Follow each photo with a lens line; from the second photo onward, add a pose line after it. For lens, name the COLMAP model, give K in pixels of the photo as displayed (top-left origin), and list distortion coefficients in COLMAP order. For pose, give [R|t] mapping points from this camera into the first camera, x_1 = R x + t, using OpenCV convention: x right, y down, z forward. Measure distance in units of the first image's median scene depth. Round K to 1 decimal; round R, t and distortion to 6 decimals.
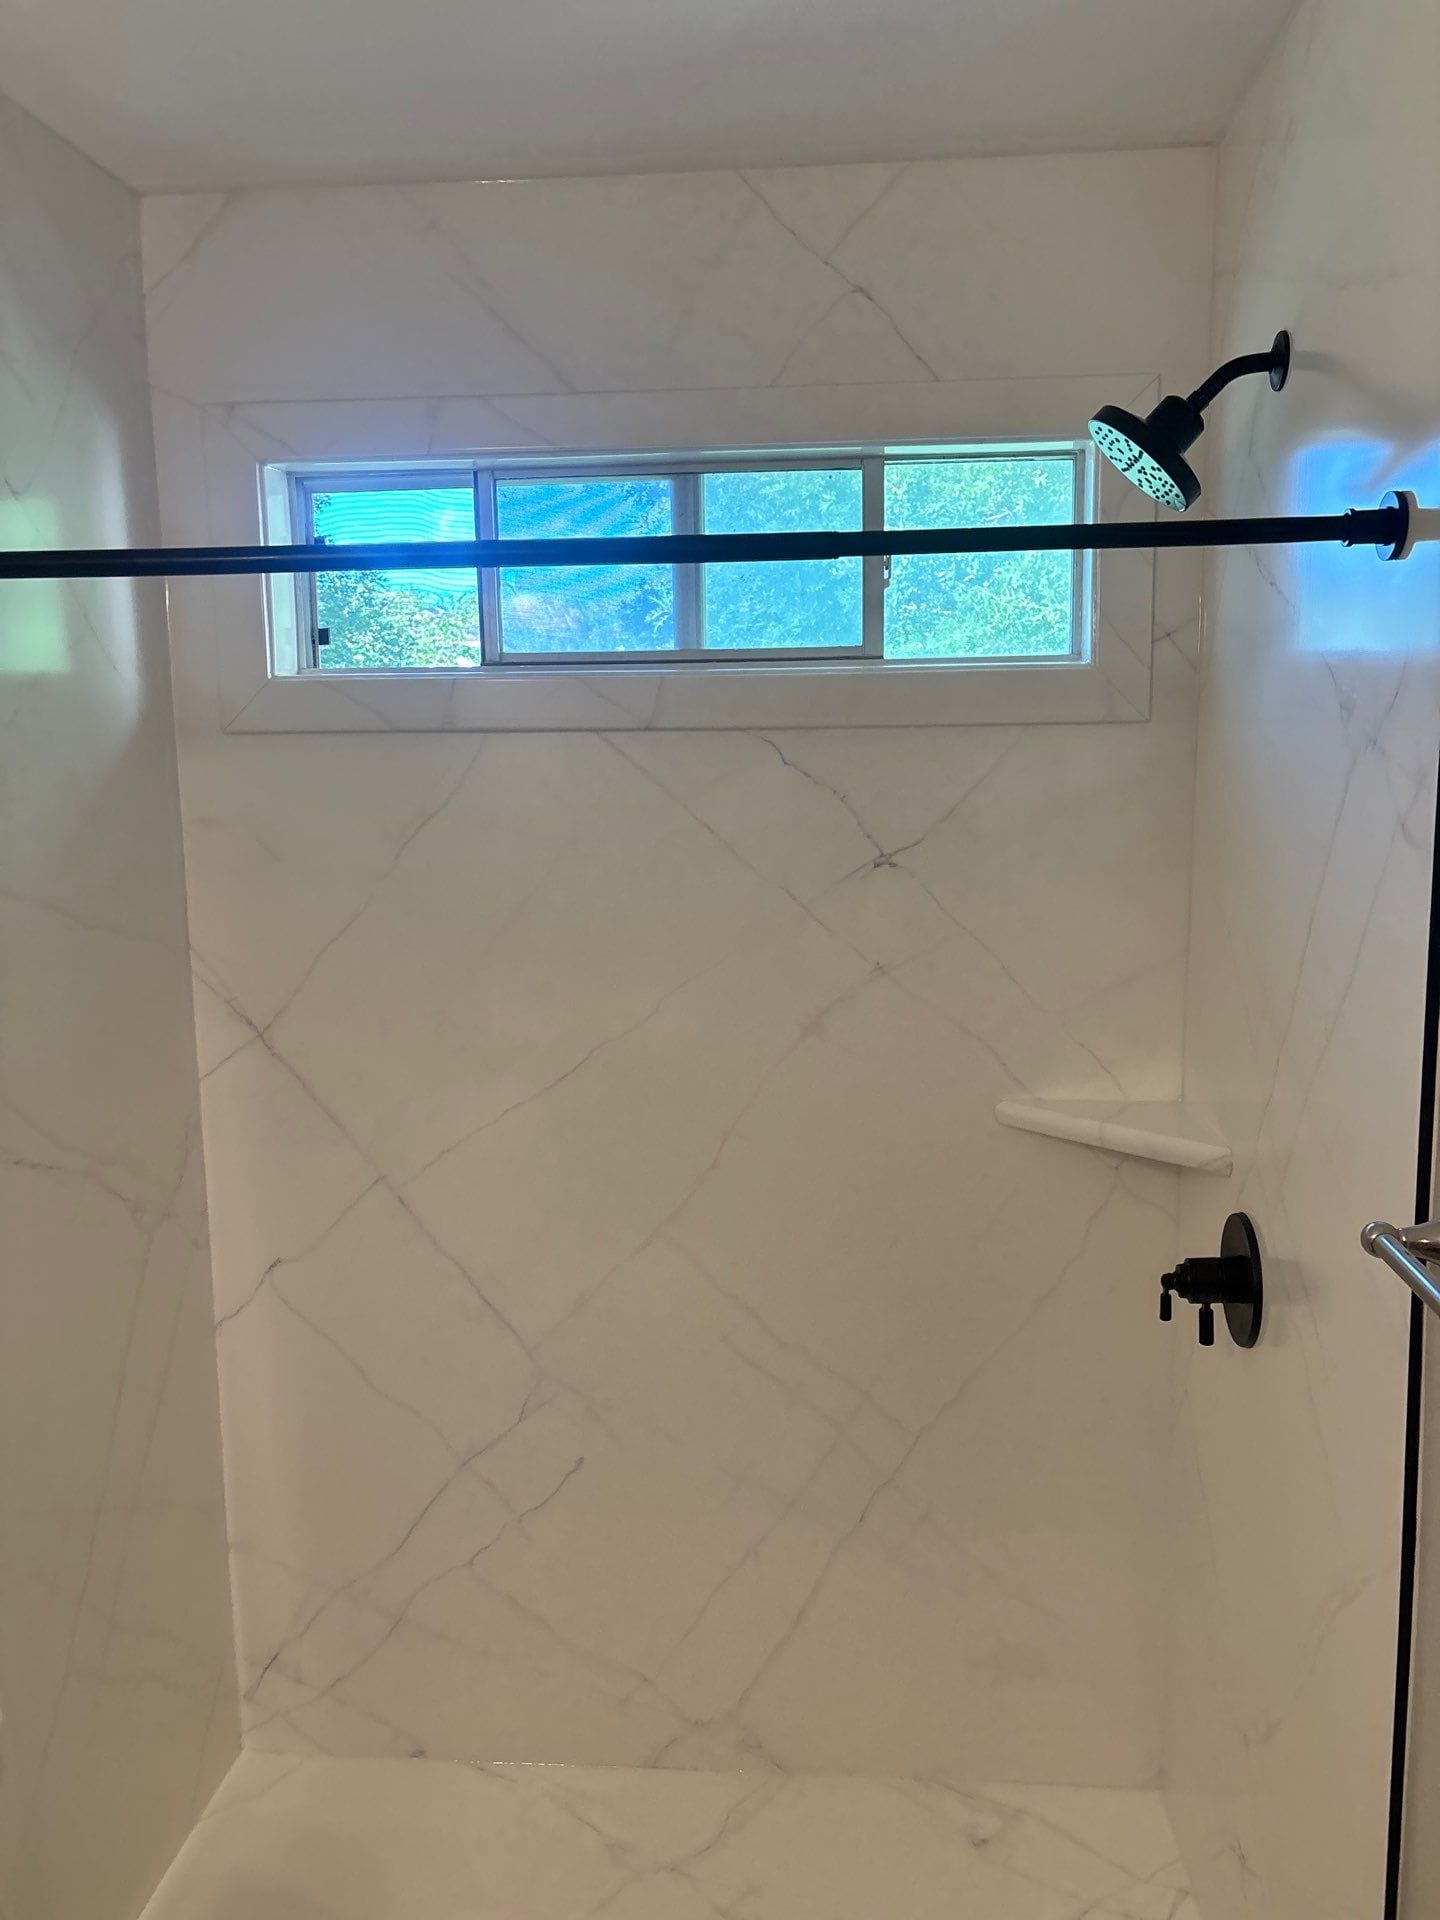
lens RADIAL K [[1434.1, 0, 729.9], [0, 1434.1, 951.6], [0, 0, 1]] dist [0.013425, 0.006609]
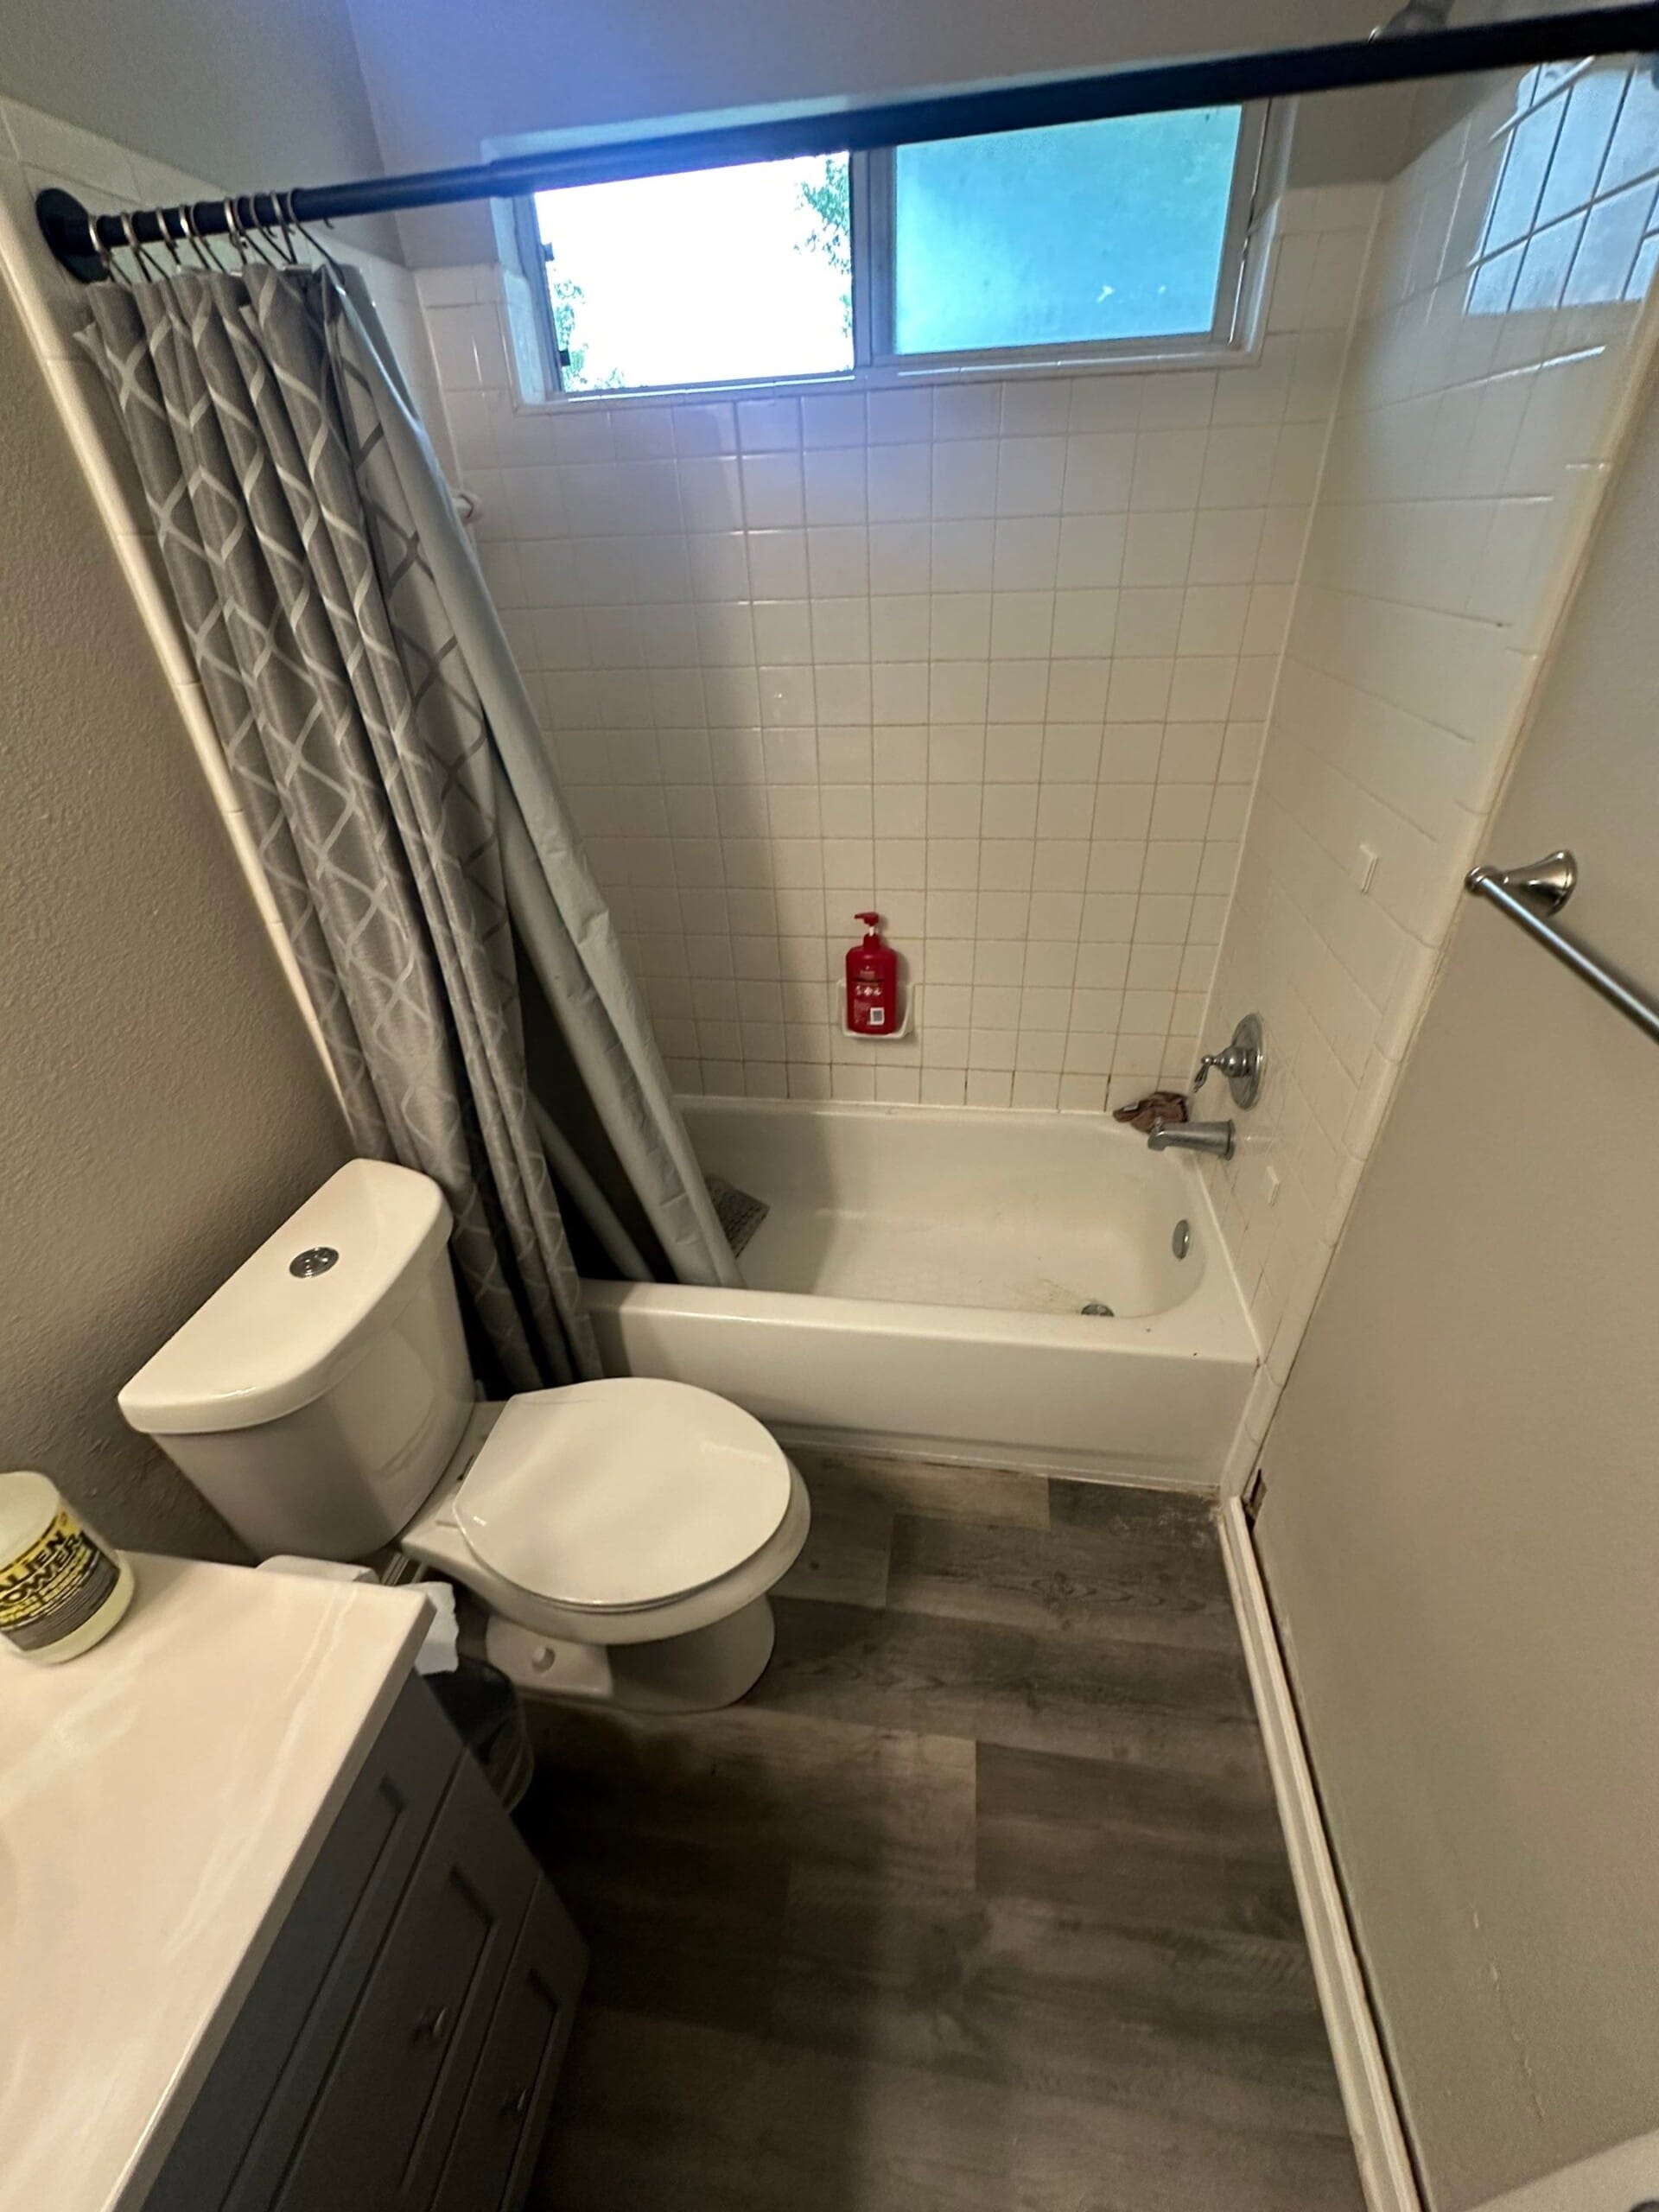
lens RADIAL K [[876.2, 0, 832.4], [0, 876.2, 1100.9], [0, 0, 1]] dist [-0.002109, 0.001213]
pose [[0.997533, 0.011881, -0.069182, -0.013393], [0.018581, 0.905719, 0.423471, 0.027614], [0.067691, -0.423712, 0.903264, 0.134472]]
